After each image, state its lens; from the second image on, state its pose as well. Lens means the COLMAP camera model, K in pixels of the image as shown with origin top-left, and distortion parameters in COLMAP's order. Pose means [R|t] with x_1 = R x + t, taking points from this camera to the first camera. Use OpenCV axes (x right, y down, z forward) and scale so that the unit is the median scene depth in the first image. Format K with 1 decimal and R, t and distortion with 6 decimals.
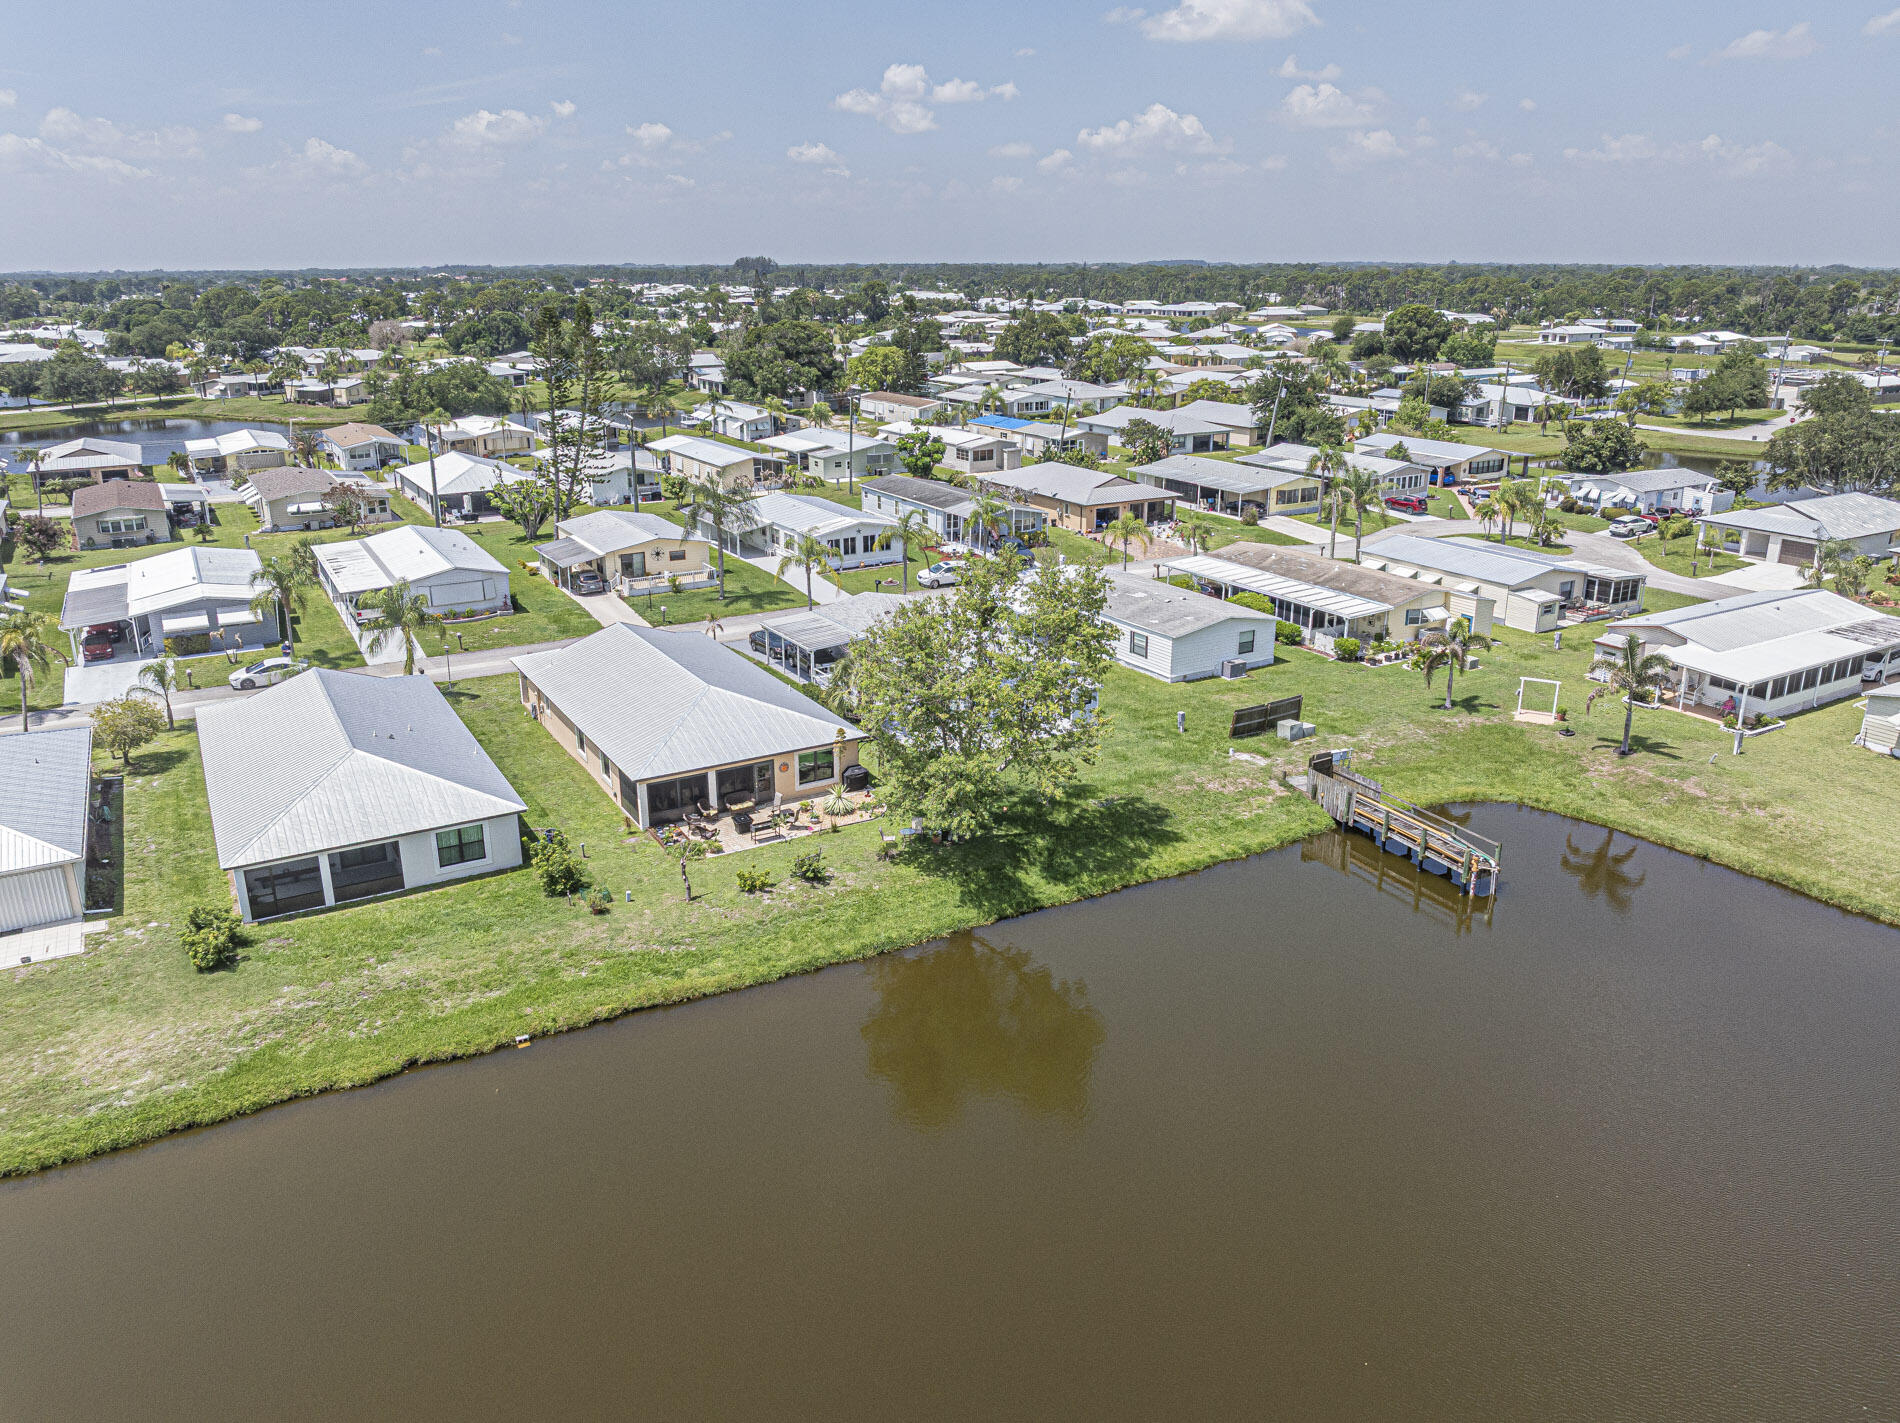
lens RADIAL K [[1379.4, 0, 950.7], [0, 1379.4, 673.3], [0, 0, 1]] dist [-0.043772, 0.002203]
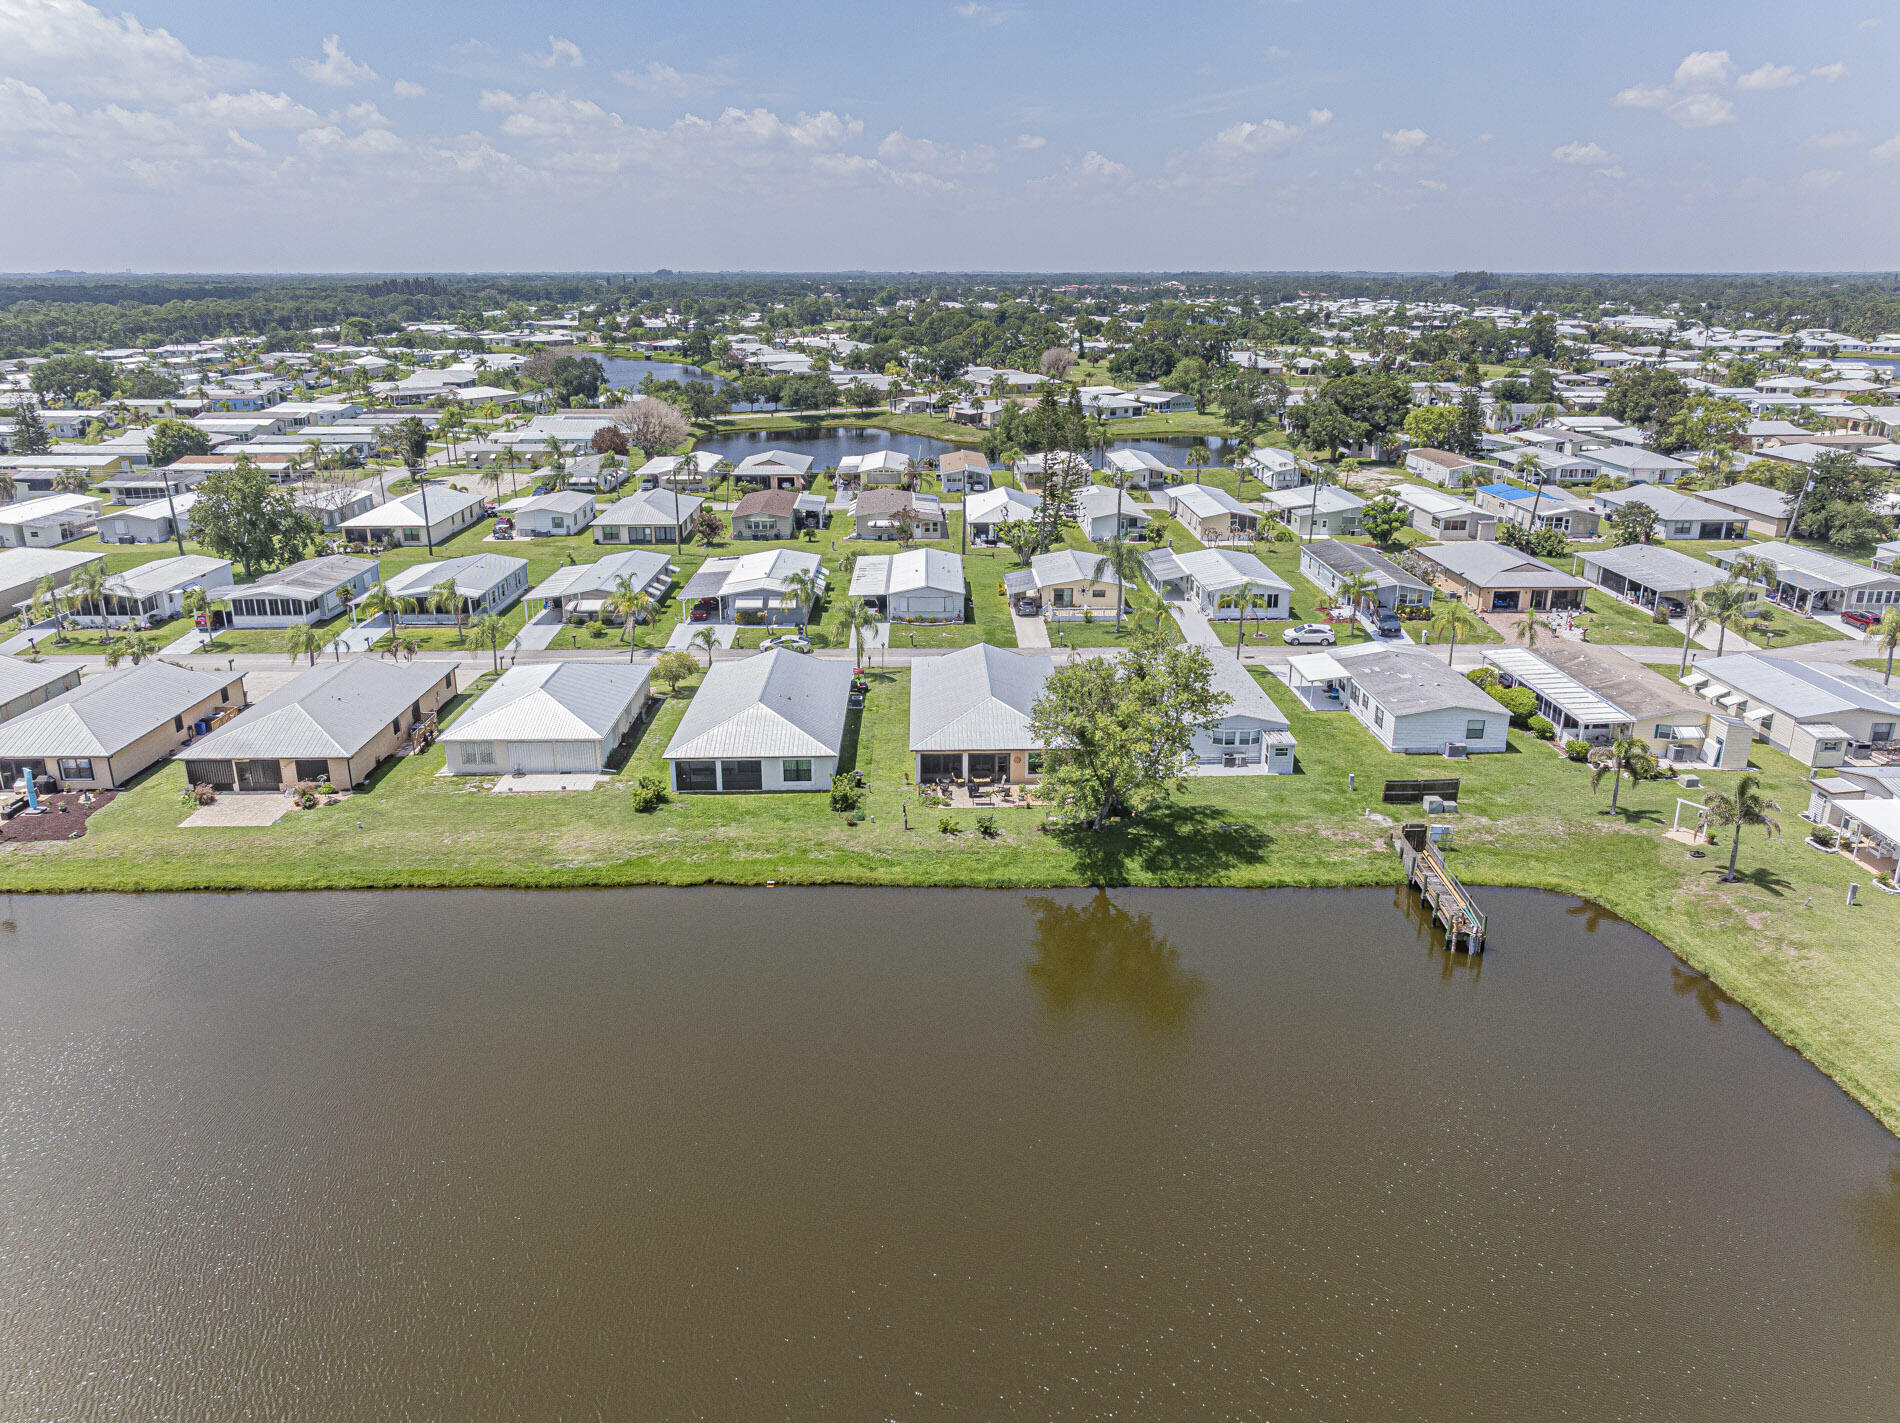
lens RADIAL K [[1354.3, 0, 955.5], [0, 1354.3, 664.9], [0, 0, 1]] dist [0.000231, -0.005650]
pose [[0.872806, 0.139337, -0.467756, 0.393411], [-0.141397, 0.989470, 0.030908, -0.054543], [0.467137, 0.039163, 0.883317, -0.246883]]
